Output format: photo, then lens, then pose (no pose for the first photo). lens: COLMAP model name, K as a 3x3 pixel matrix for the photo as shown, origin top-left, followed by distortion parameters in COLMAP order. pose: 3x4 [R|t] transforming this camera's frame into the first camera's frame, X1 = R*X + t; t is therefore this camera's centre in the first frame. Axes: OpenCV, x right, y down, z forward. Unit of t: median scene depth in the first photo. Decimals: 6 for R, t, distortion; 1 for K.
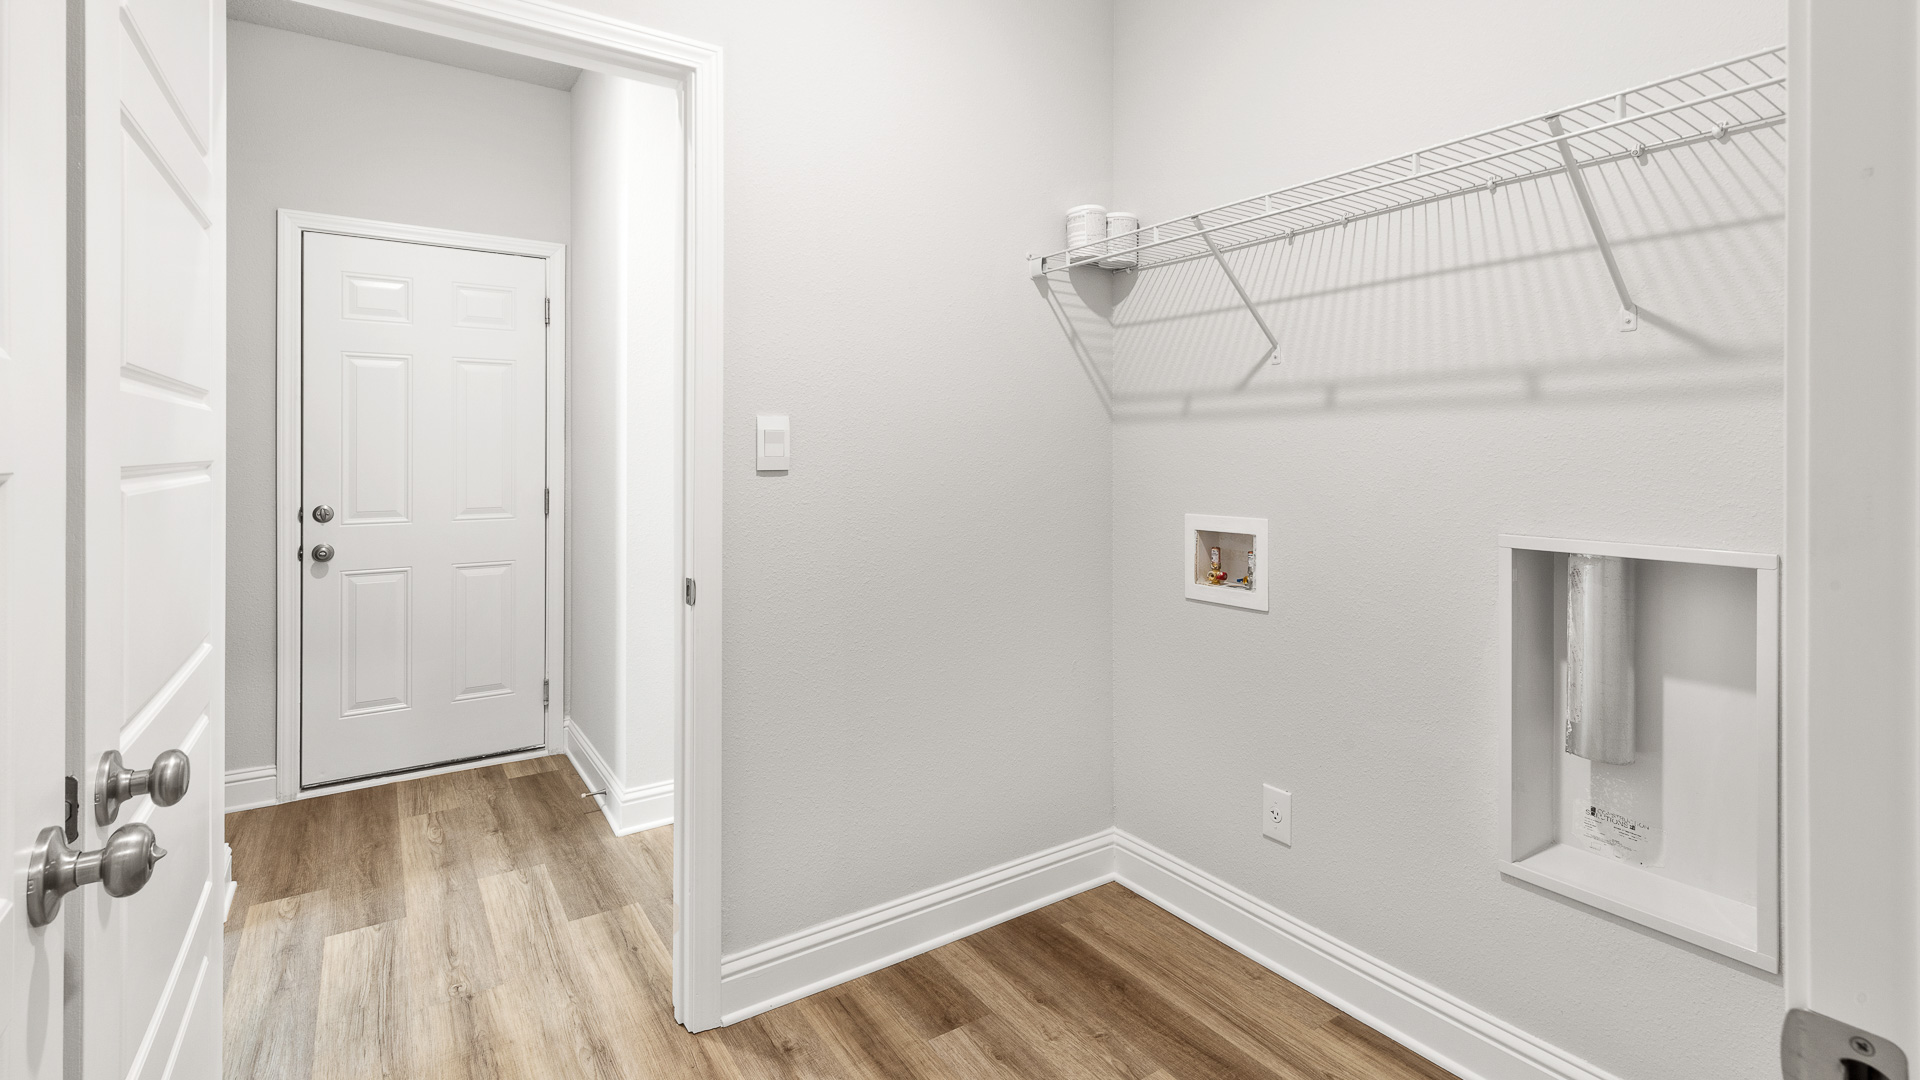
lens RADIAL K [[880.9, 0, 969.2], [0, 880.9, 454.8], [0, 0, 1]] dist [0.002857, 0.000578]
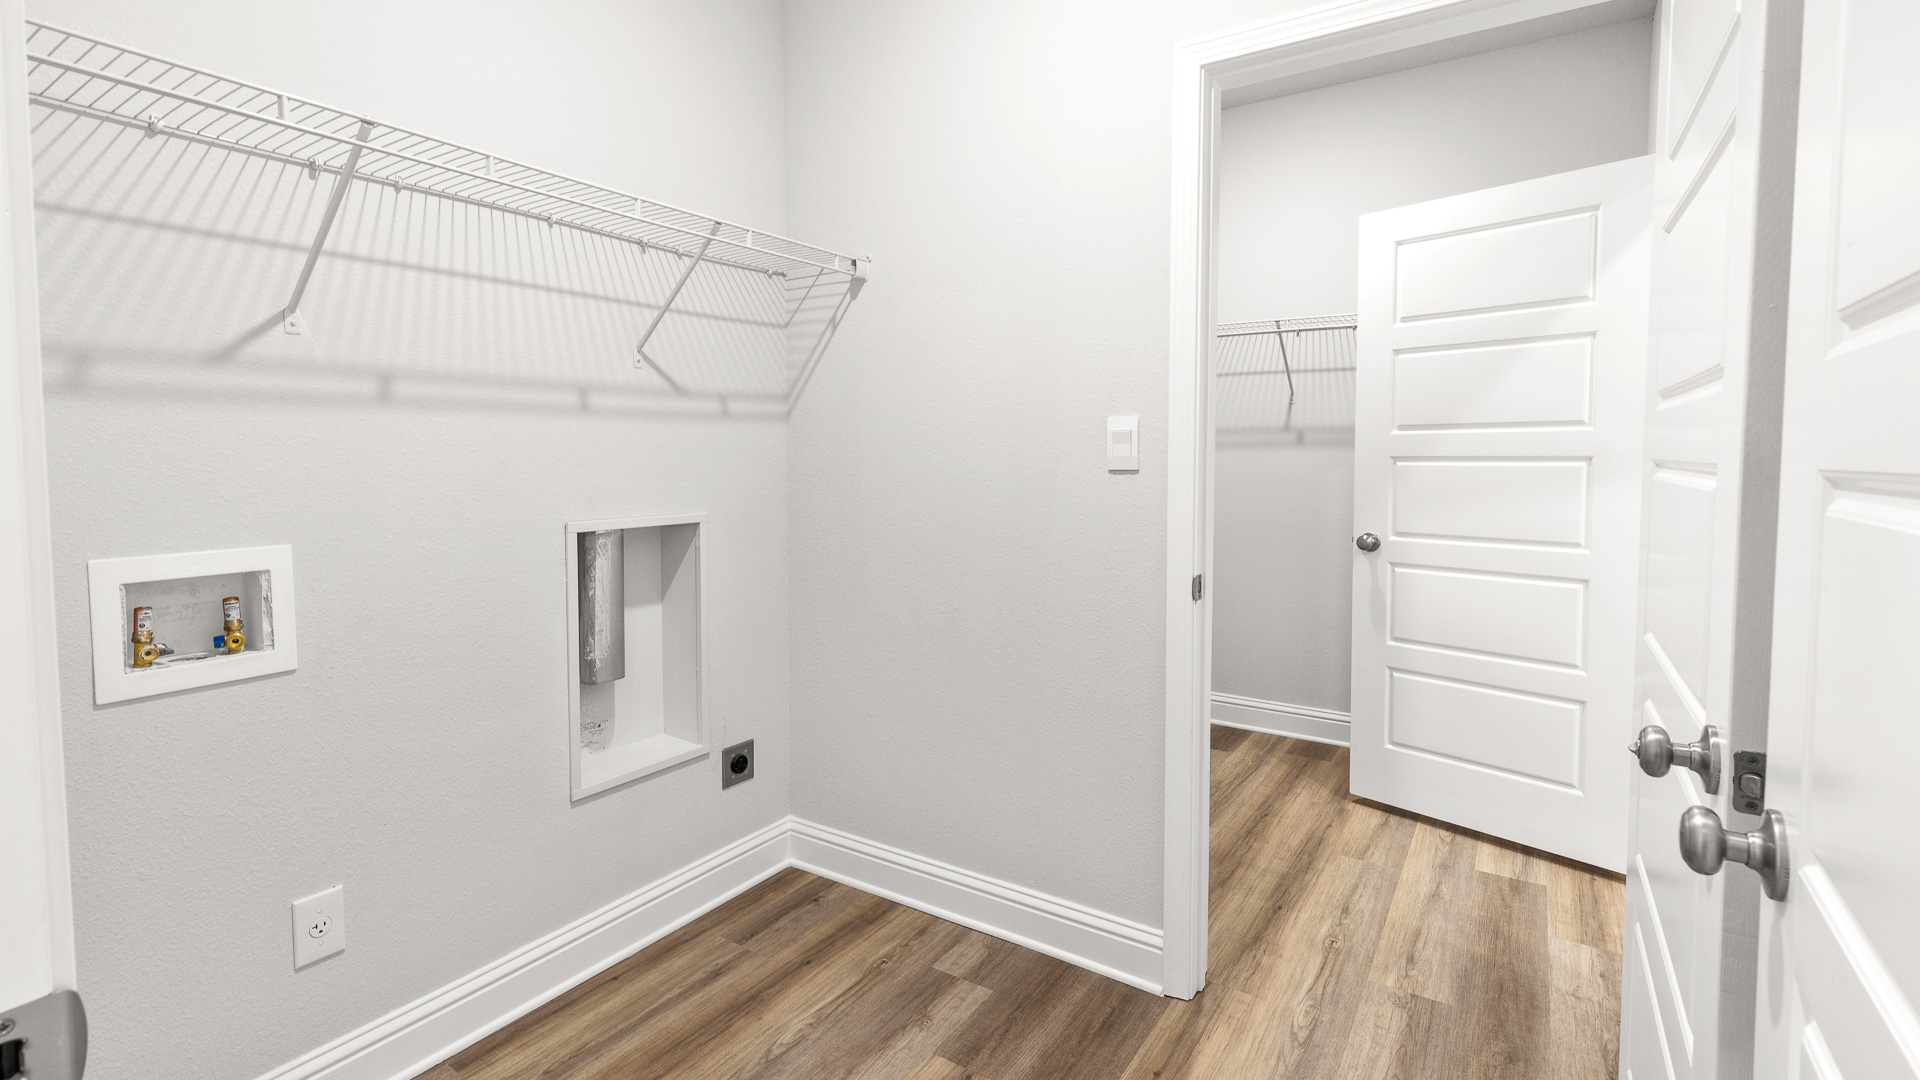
lens RADIAL K [[875.0, 0, 936.4], [0, 875.0, 498.6], [0, 0, 1]] dist [-0.002523, -0.000247]
pose [[-0.365635, -0.047256, 0.929558, -0.657930], [0.002792, 0.998650, 0.051866, -0.001820], [-0.930754, 0.021560, -0.365010, 0.946202]]
